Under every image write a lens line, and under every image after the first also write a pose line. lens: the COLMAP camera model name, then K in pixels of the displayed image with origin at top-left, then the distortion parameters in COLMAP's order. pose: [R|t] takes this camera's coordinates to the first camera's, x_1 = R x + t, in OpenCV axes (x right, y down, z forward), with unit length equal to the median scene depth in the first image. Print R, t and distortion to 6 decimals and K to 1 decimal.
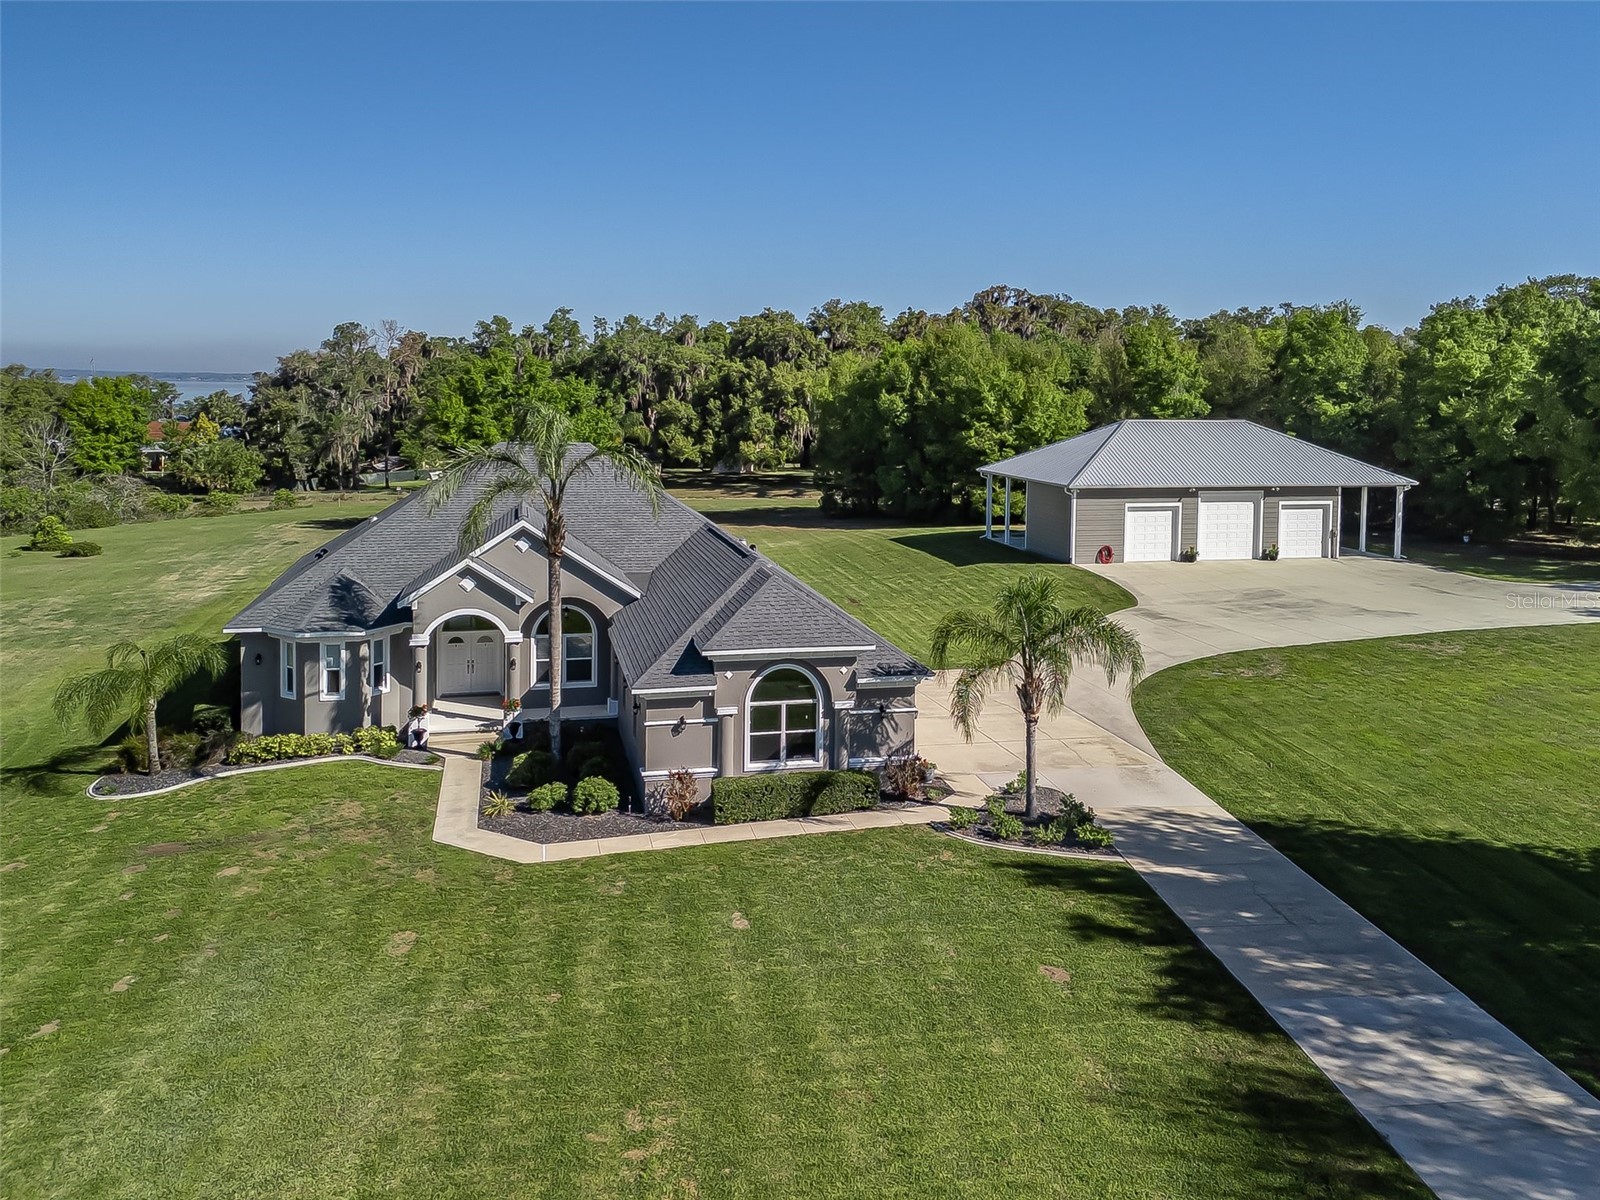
lens RADIAL K [[1236.7, 0, 804.3], [0, 1236.7, 457.9], [0, 0, 1]] dist [0.065785, -0.042008]
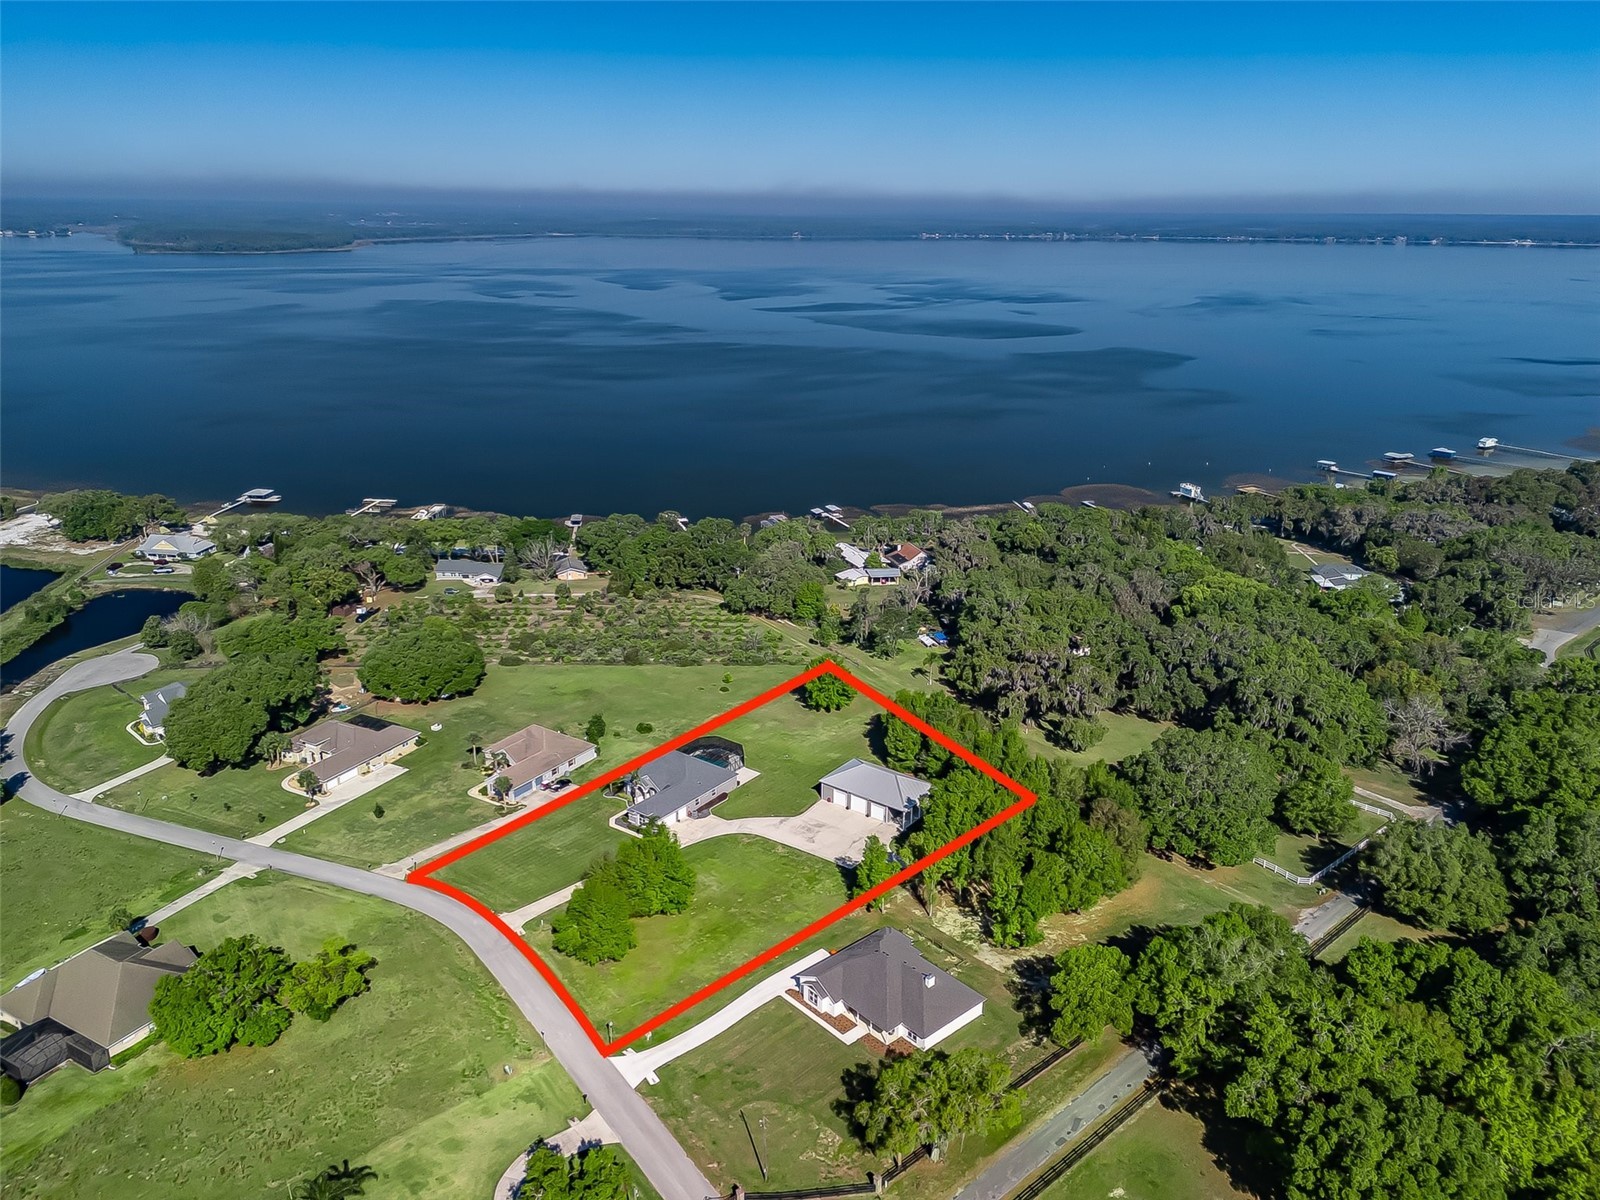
lens RADIAL K [[1170.2, 0, 800.0], [0, 1170.2, 600.0], [0, 0, 1]] dist [0.076898, -0.078521]
pose [[0.637382, 0.236368, -0.733399, 4.748850], [-0.043487, 0.961306, 0.272027, -2.636619], [0.769320, -0.141492, 0.622998, -2.174633]]
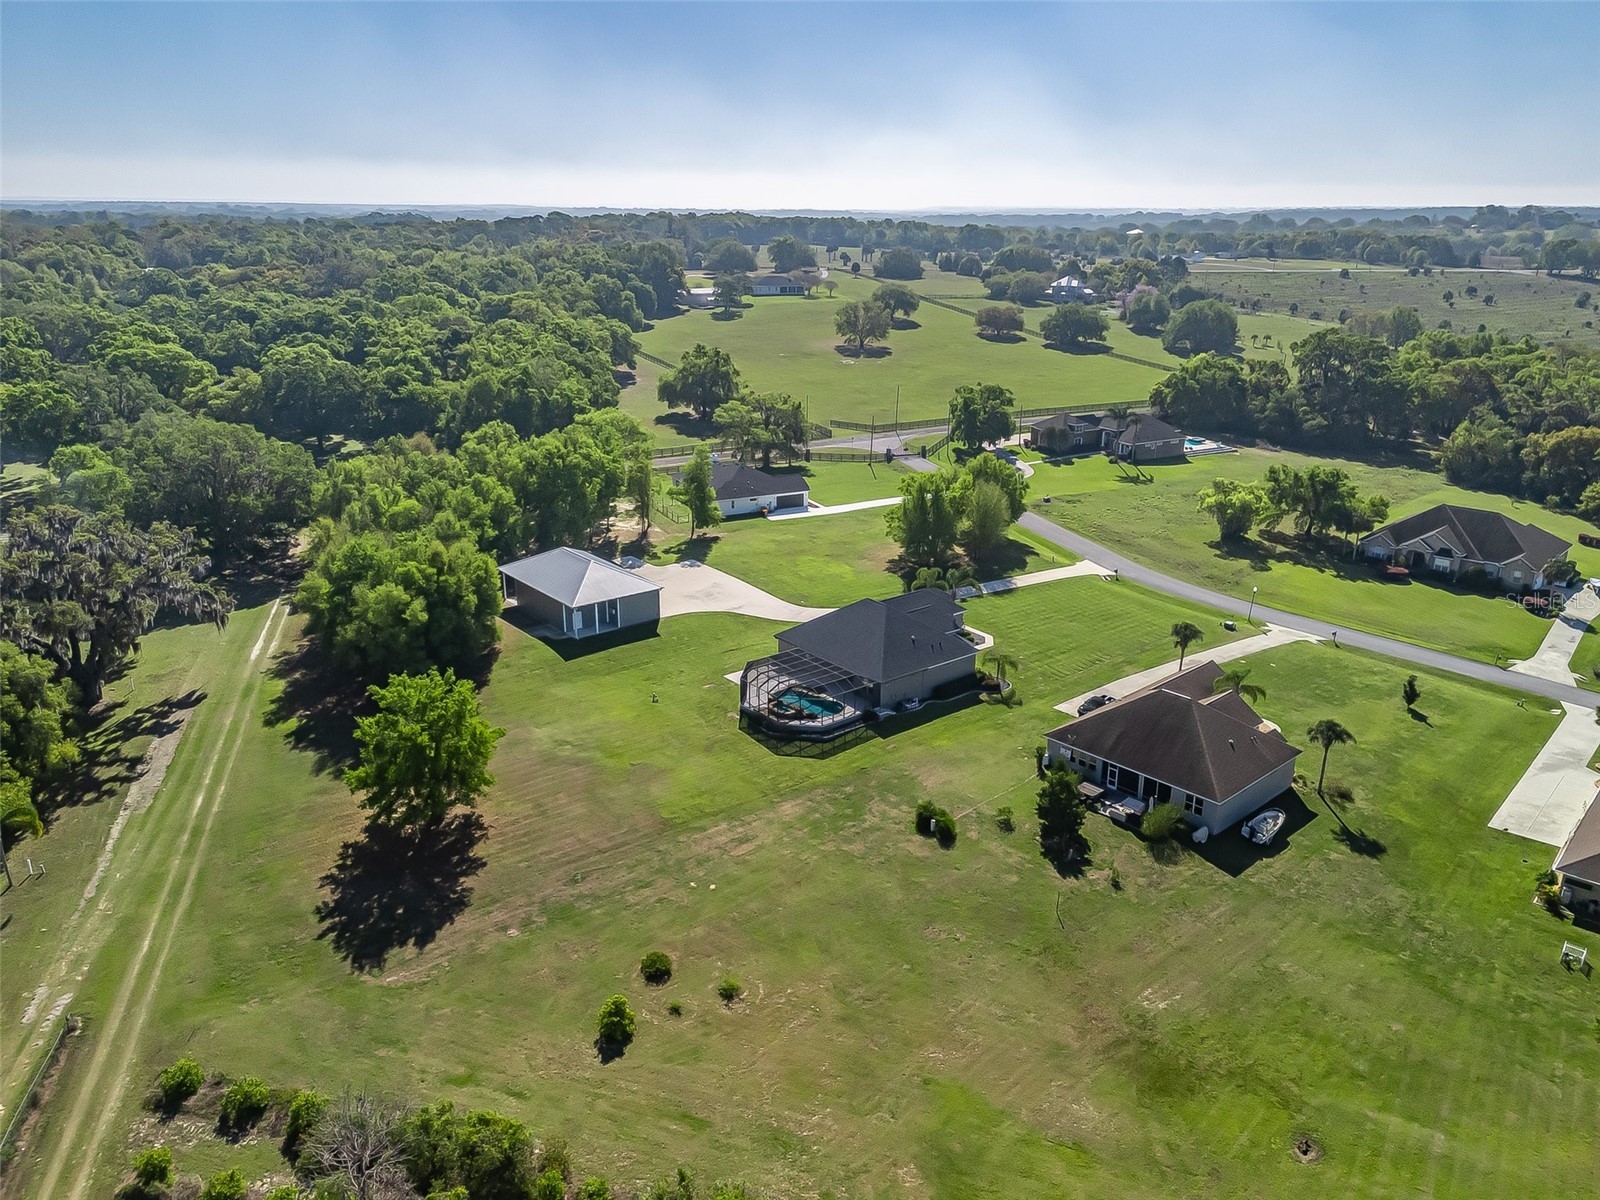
lens RADIAL K [[1153.2, 0, 800.0], [0, 1153.2, 600.0], [0, 0, 1]] dist [0.010389, -0.000557]
pose [[-0.430568, -0.297371, 0.852163, -3.211636], [0.042836, 0.936367, 0.348399, -1.273768], [-0.901541, 0.186513, -0.390432, 2.861696]]
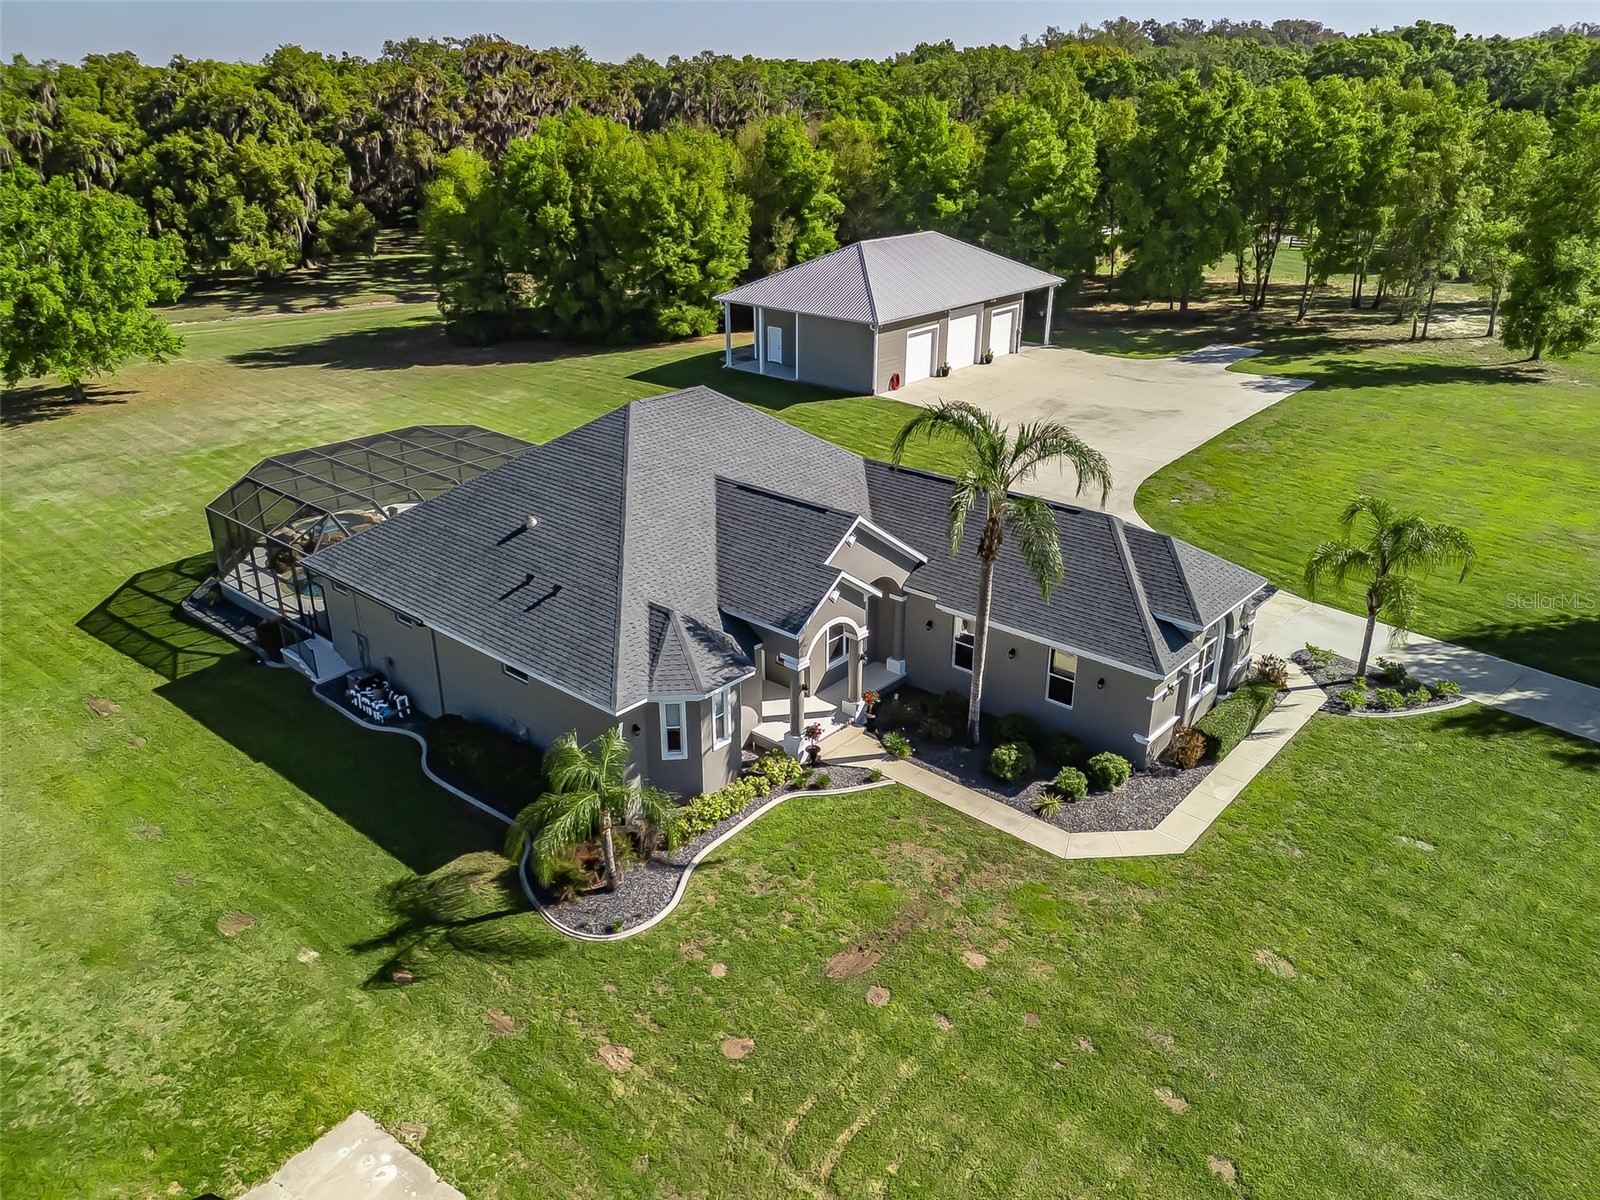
lens RADIAL K [[1170.2, 0, 800.0], [0, 1170.2, 600.0], [0, 0, 1]] dist [0.076898, -0.078521]
pose [[0.812223, -0.241048, 0.531215, -0.764809], [0.040442, 0.931710, 0.360945, -0.215726], [-0.581943, -0.271685, 0.766505, 0.335277]]
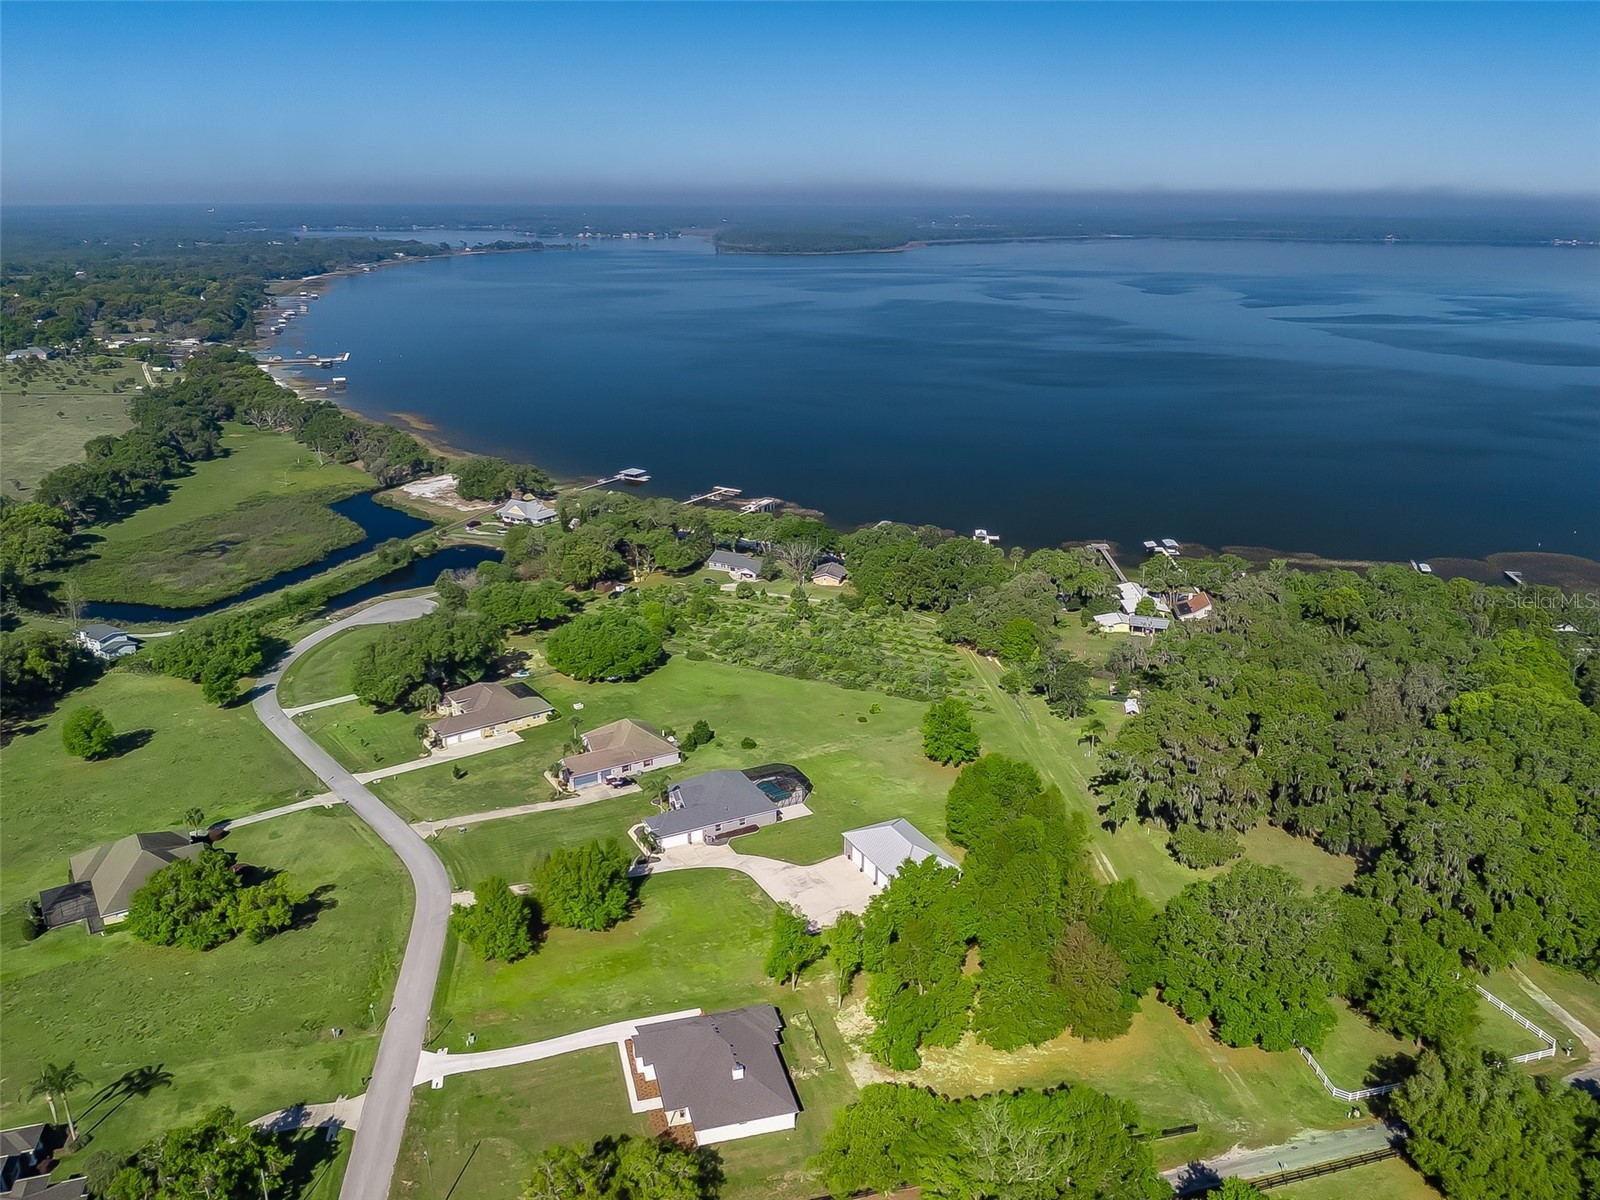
lens RADIAL K [[1216.6, 0, 800.0], [0, 1216.6, 600.0], [0, 0, 1]] dist [0.027177, -0.078391]
pose [[0.234253, 0.289223, -0.928157, 5.530812], [-0.055564, 0.957144, 0.284232, -2.740283], [0.970587, -0.015010, 0.240284, 0.122636]]
